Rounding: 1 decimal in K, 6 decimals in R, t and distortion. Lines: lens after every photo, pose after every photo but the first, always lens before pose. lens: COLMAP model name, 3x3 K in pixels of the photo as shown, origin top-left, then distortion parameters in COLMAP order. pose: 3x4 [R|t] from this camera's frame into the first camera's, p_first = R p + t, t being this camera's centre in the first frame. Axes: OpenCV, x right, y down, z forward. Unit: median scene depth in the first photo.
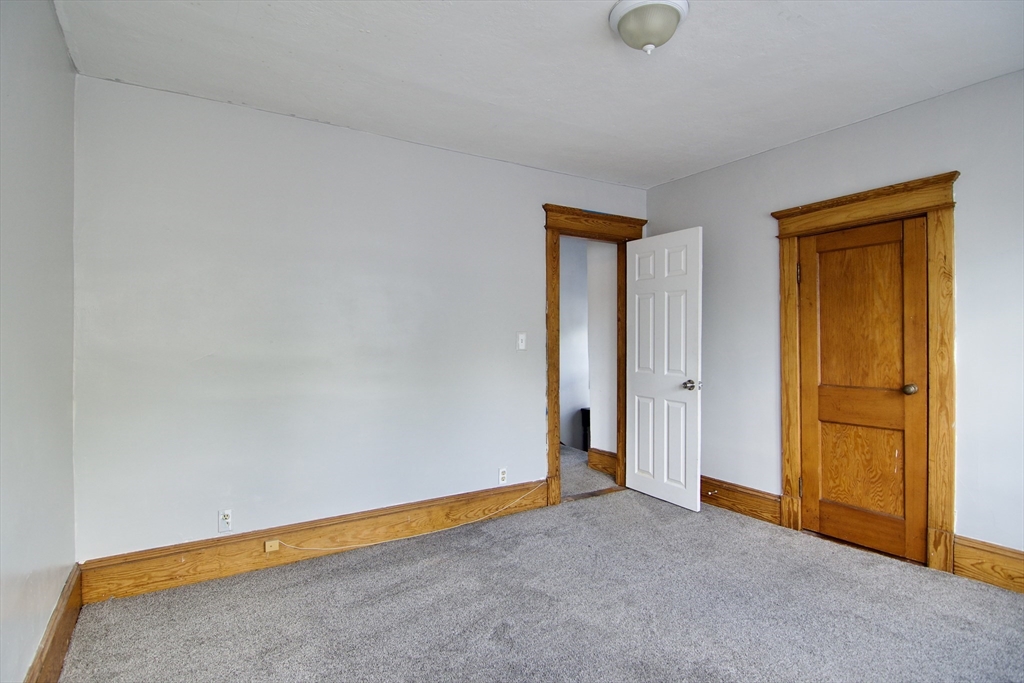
lens RADIAL K [[523.6, 0, 507.9], [0, 523.6, 339.6], [0, 0, 1]] dist [-0.000573, -0.014220]
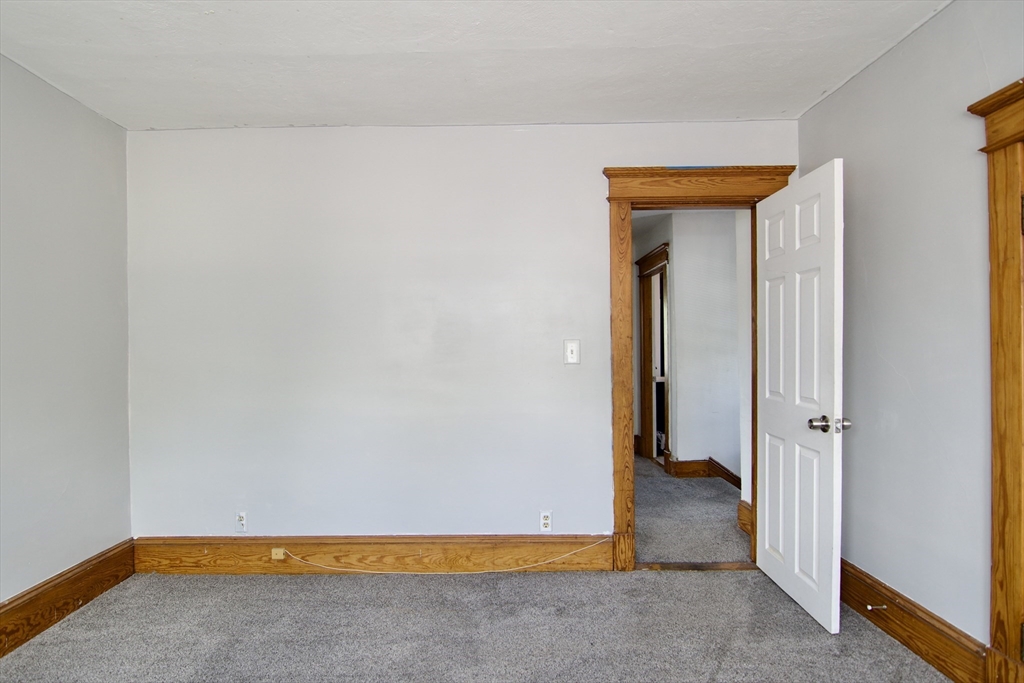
lens RADIAL K [[533.5, 0, 492.9], [0, 533.5, 355.4], [0, 0, 1]] dist [-0.003022, -0.013963]
pose [[0.841277, 0.001415, -0.540603, 0.419142], [0.006448, 0.999899, 0.012651, -0.003164], [0.540567, -0.014128, 0.841183, 0.322957]]
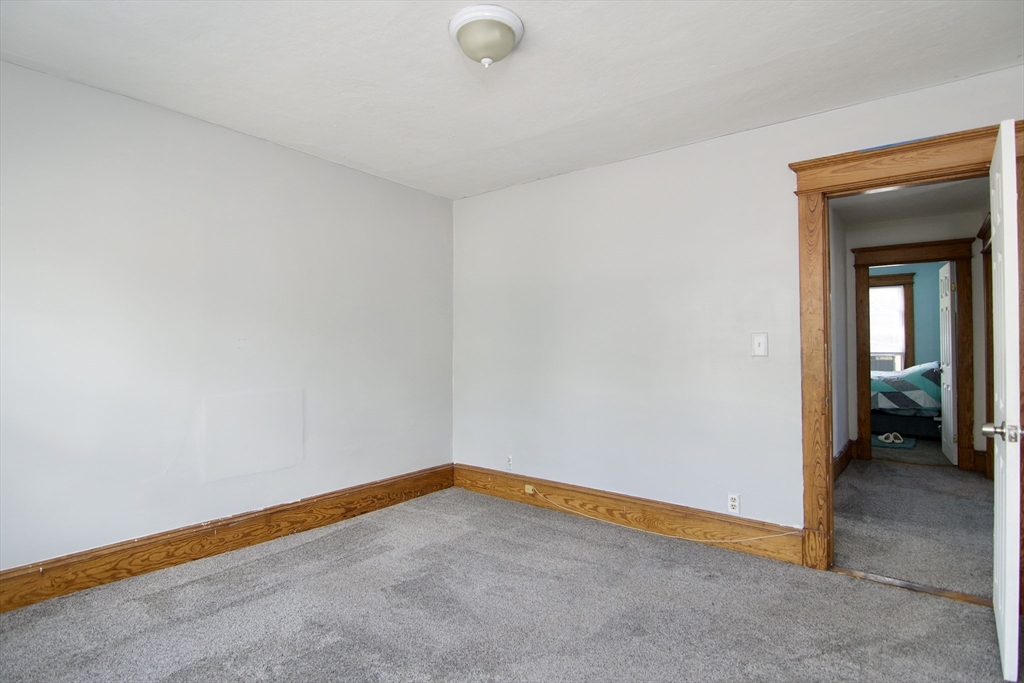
lens RADIAL K [[523.6, 0, 507.9], [0, 523.6, 339.6], [0, 0, 1]] dist [-0.000573, -0.014220]
pose [[0.327631, -0.005458, -0.944790, 0.782512], [0.001566, 0.999985, -0.005233, -0.001481], [0.944804, 0.000235, 0.327635, 0.436778]]
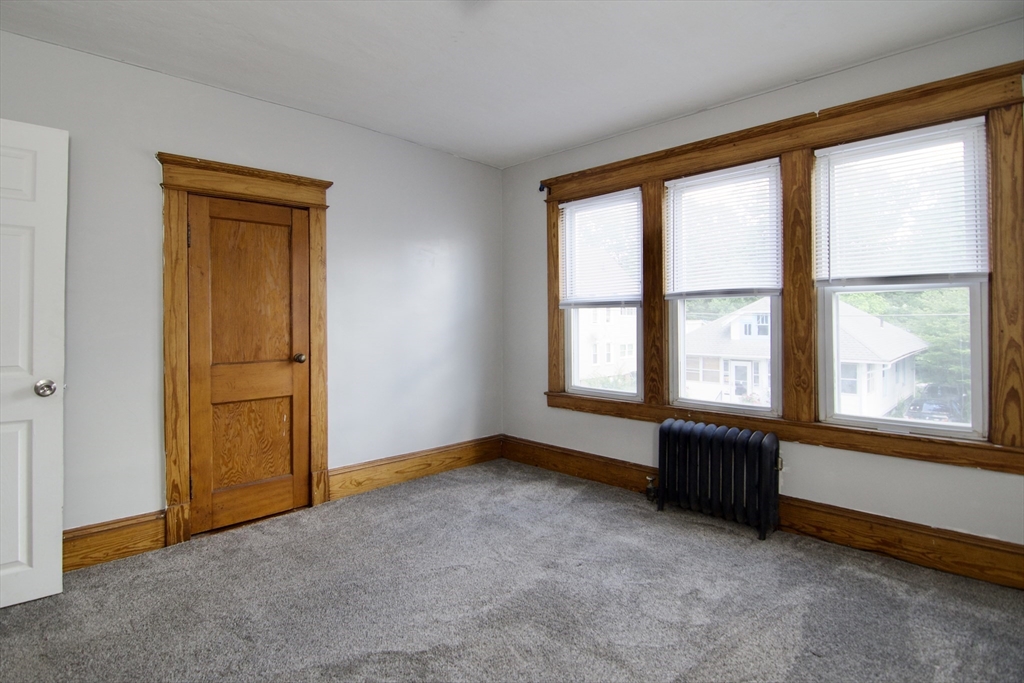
lens RADIAL K [[523.3, 0, 492.0], [0, 523.3, 324.5], [0, 0, 1]] dist [-0.021726, 0.000537]
pose [[-0.202100, -0.001149, 0.979364, -0.383819], [0.008142, 0.999963, 0.002854, 0.019494], [-0.979331, 0.008551, -0.202083, 0.722373]]
